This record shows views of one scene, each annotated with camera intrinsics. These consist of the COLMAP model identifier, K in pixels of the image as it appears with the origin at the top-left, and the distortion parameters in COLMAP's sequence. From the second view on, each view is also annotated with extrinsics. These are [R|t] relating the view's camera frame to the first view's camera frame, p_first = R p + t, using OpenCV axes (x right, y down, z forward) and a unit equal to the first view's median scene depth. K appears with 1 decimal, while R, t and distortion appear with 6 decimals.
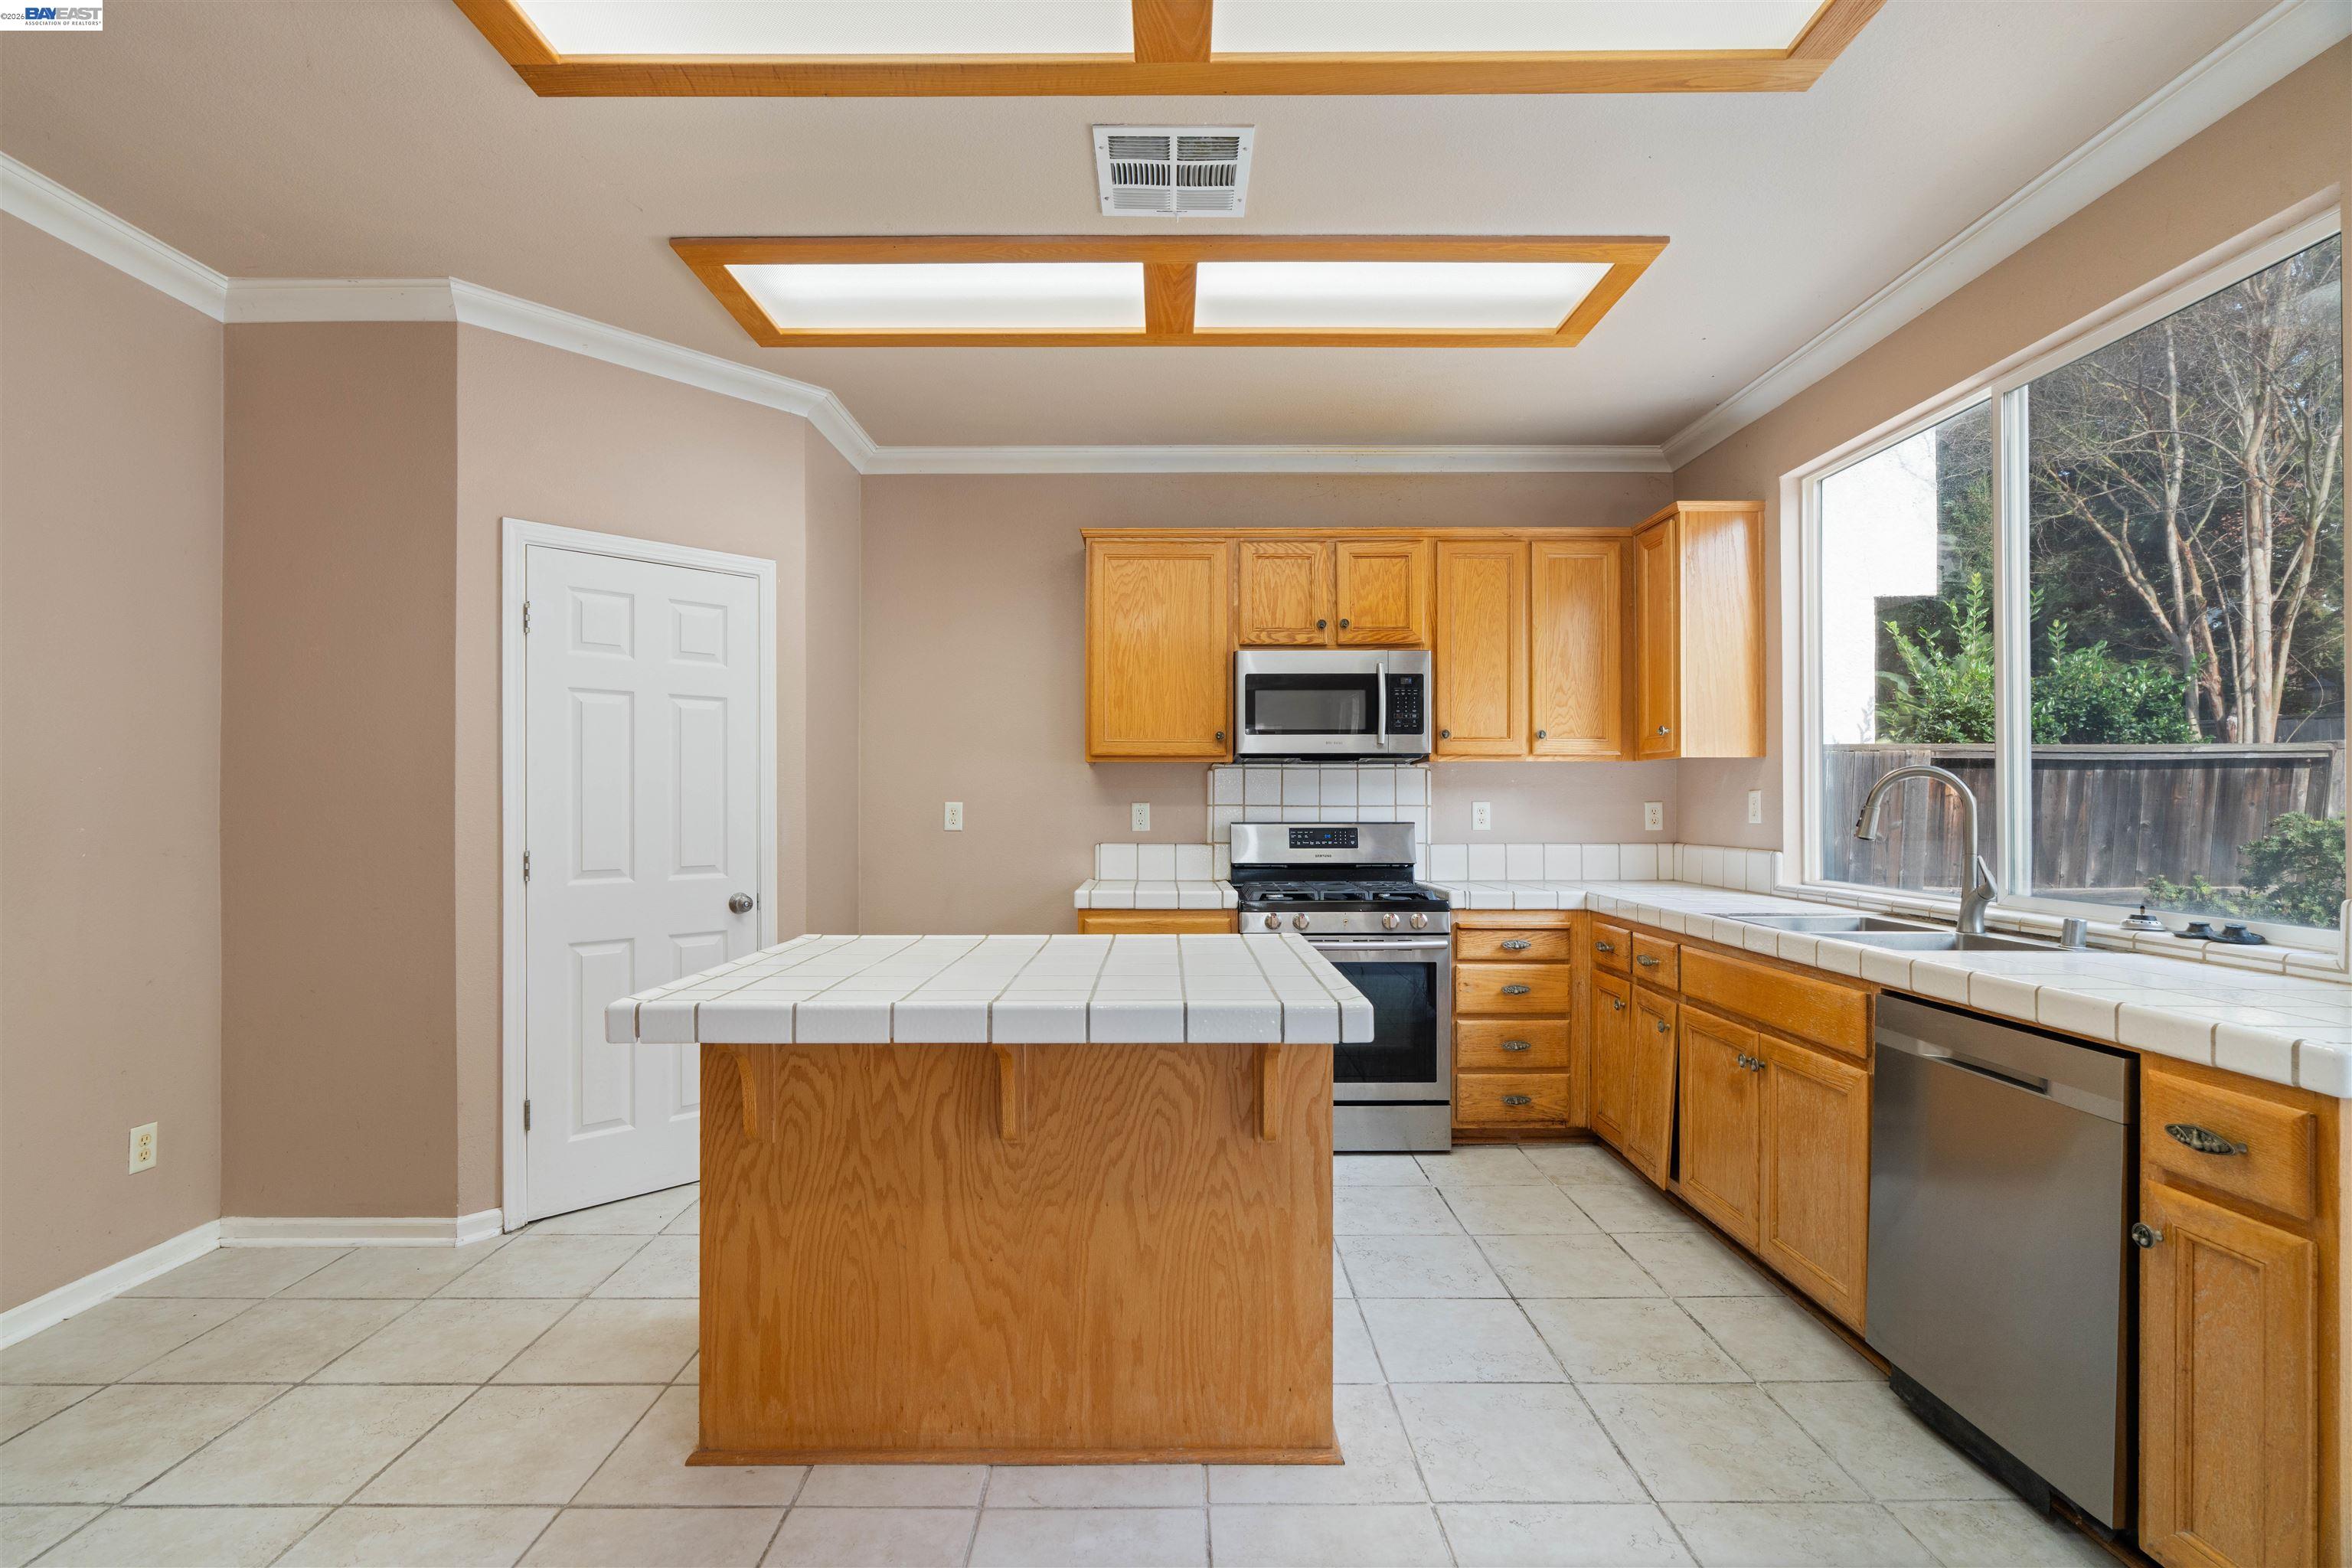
lens RADIAL K [[1061.5, 0, 1165.3], [0, 1061.5, 807.4], [0, 0, 1]] dist [-0.008296, 0.002194]
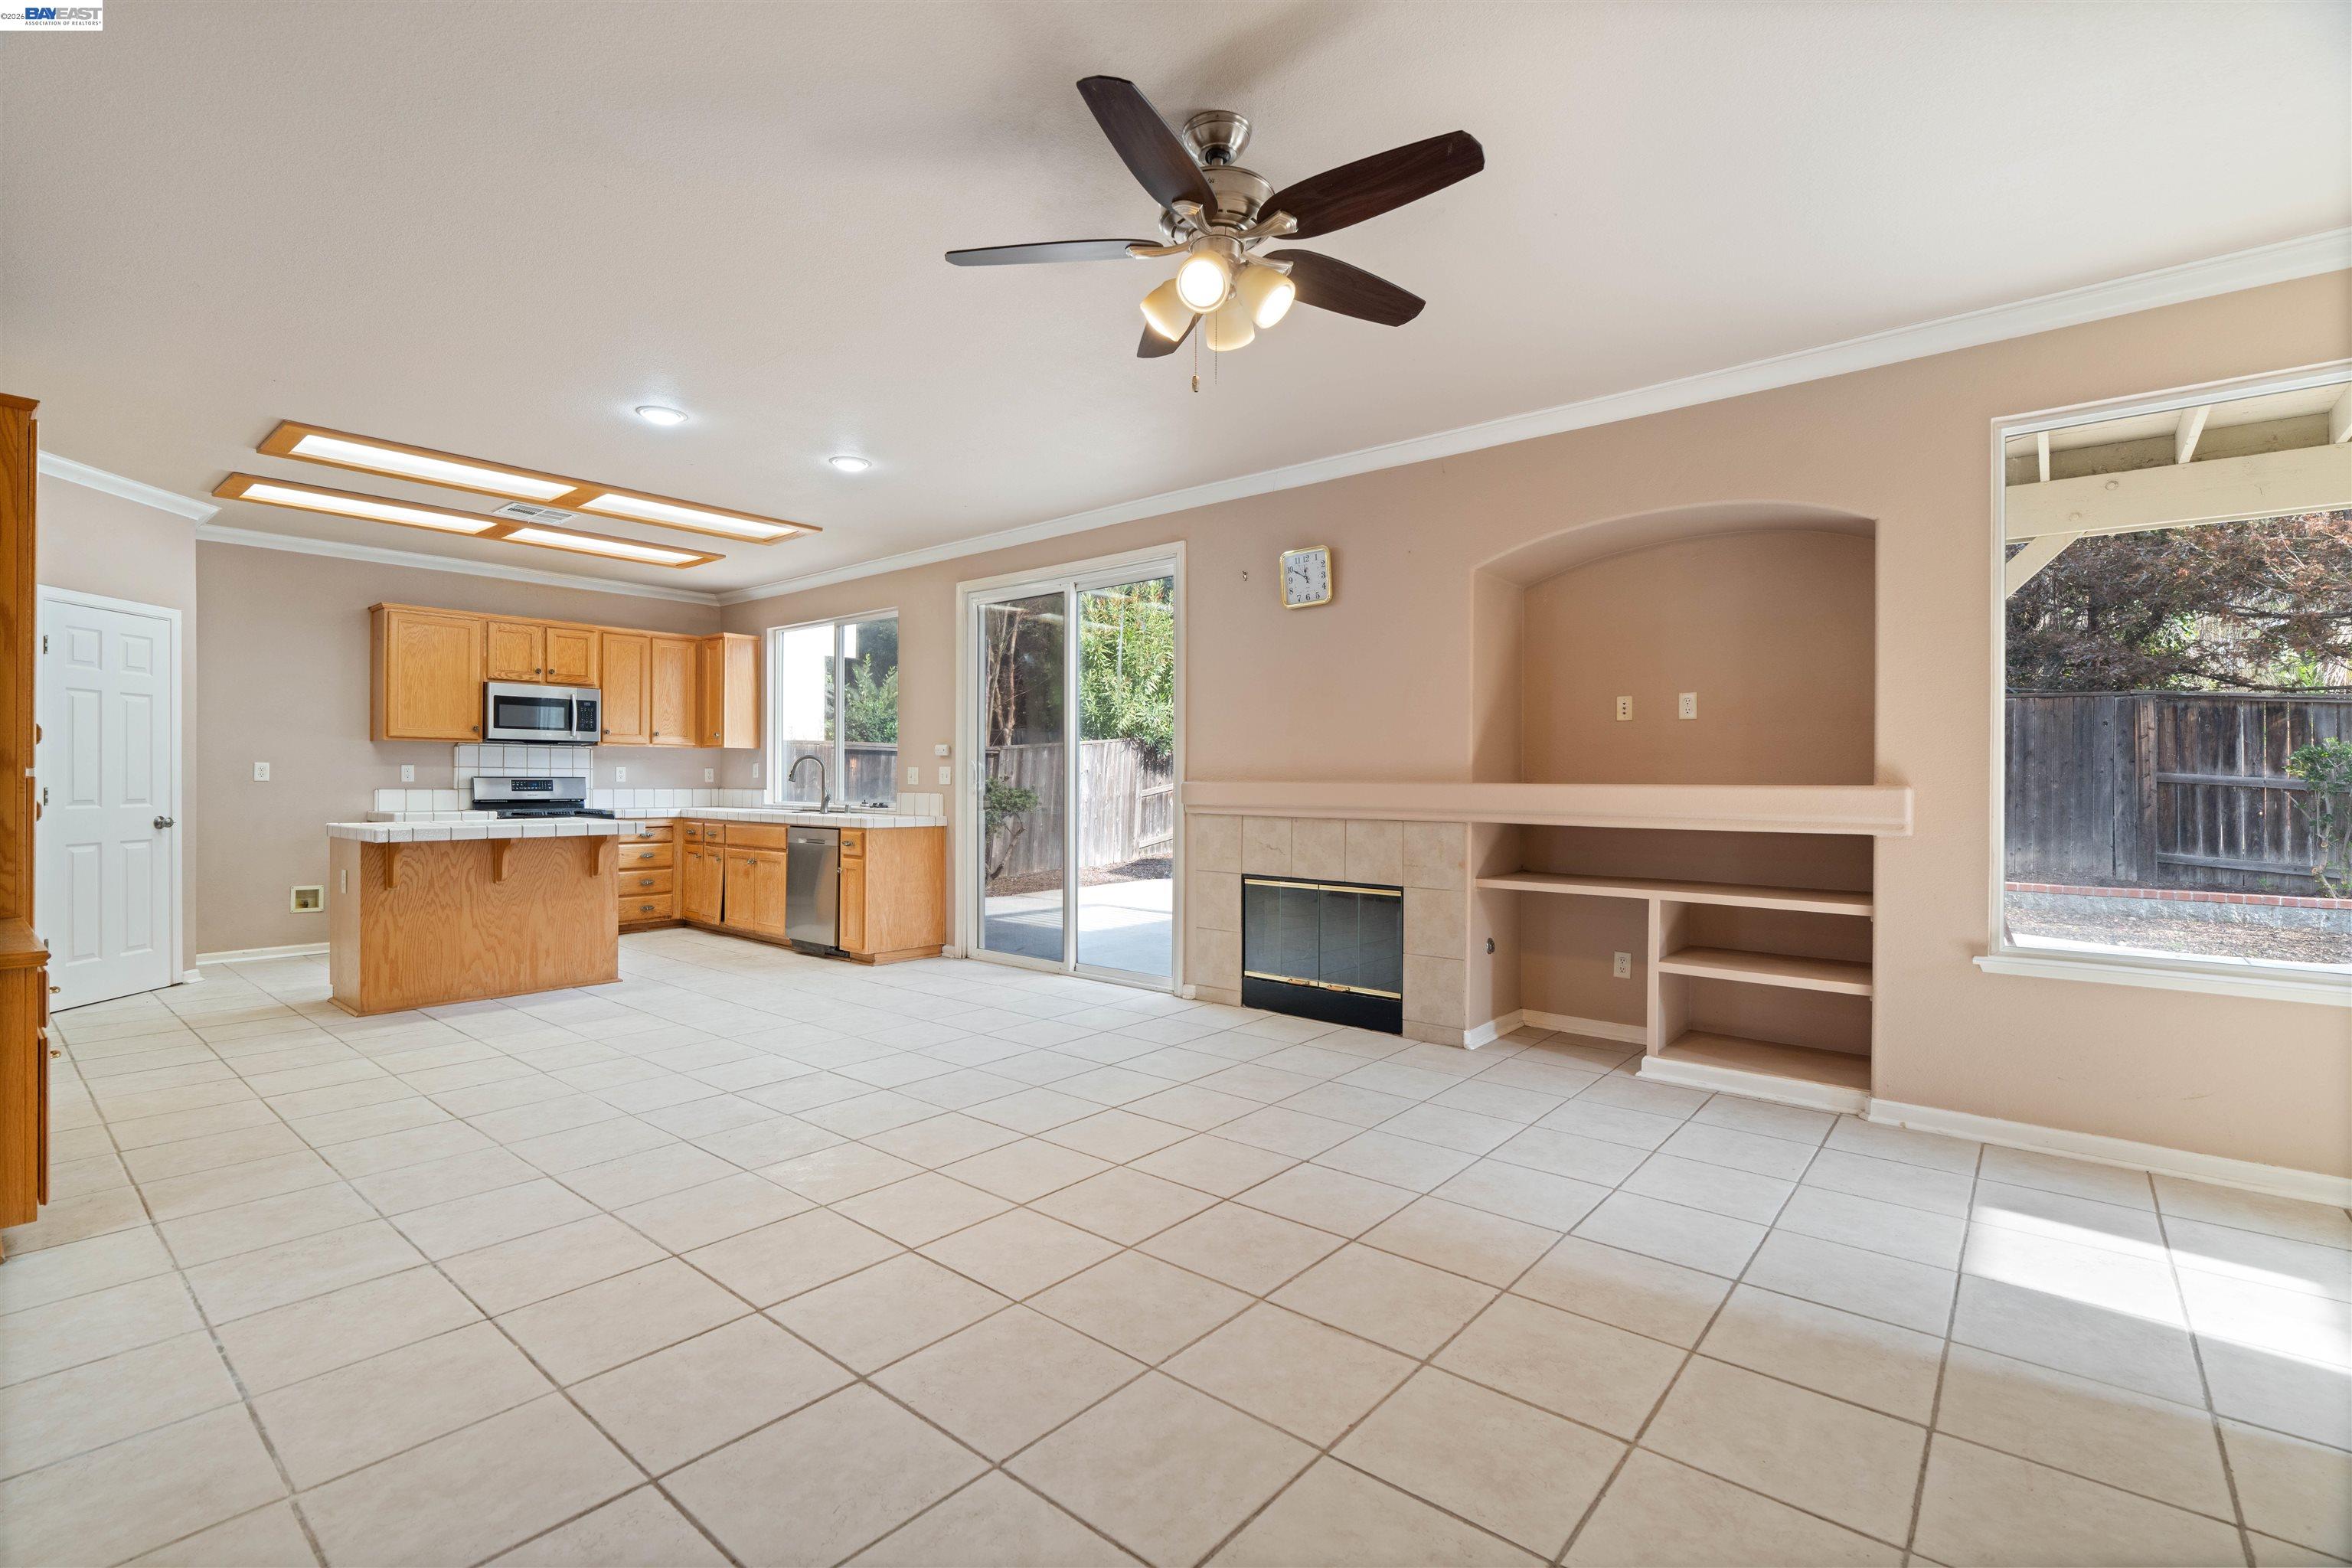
lens RADIAL K [[1061.5, 0, 1173.6], [0, 1061.5, 775.6], [0, 0, 1]] dist [-0.008296, 0.002194]
pose [[0.644016, 0.006786, 0.764982, -0.601966], [-0.002868, 0.999975, -0.006456, 0.023221], [-0.765006, 0.001964, 0.644020, -1.144717]]
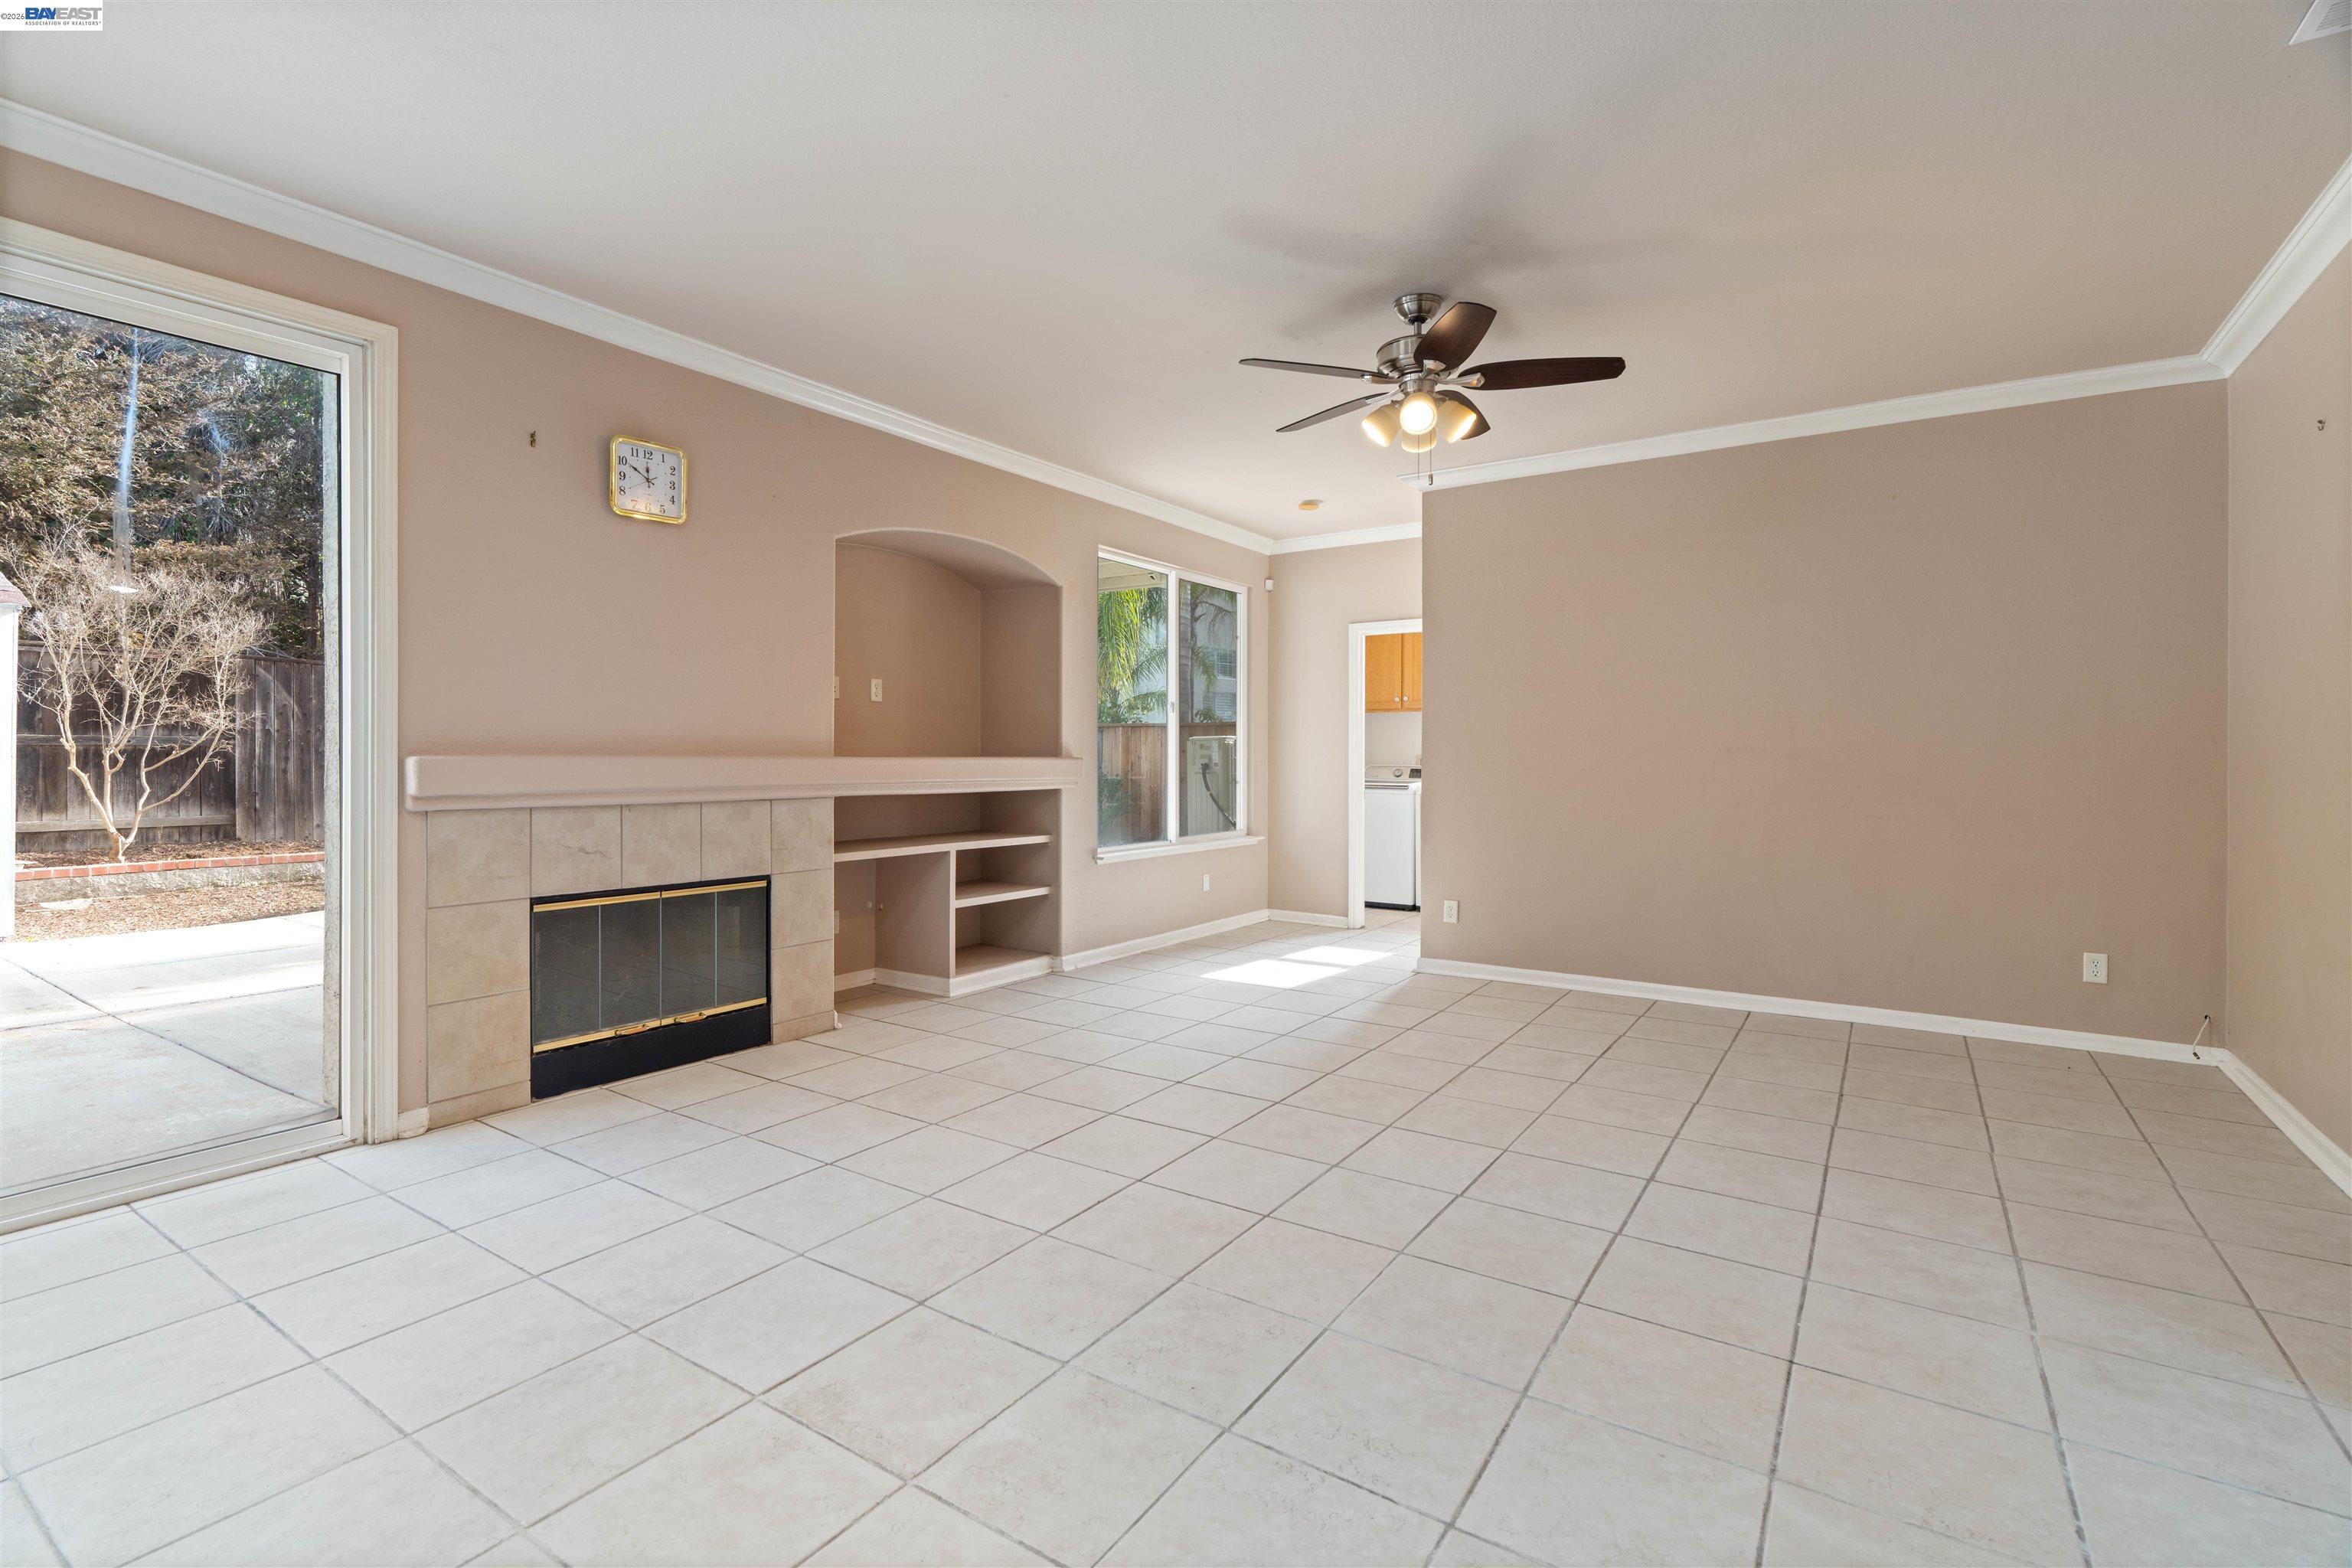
lens RADIAL K [[1061.5, 0, 1168.0], [0, 1061.5, 762.9], [0, 0, 1]] dist [-0.008296, 0.002194]
pose [[-0.825954, -0.007028, 0.563694, -0.429059], [-0.002227, 0.999955, 0.009204, 0.017581], [-0.563734, 0.006346, -0.825932, 0.173412]]
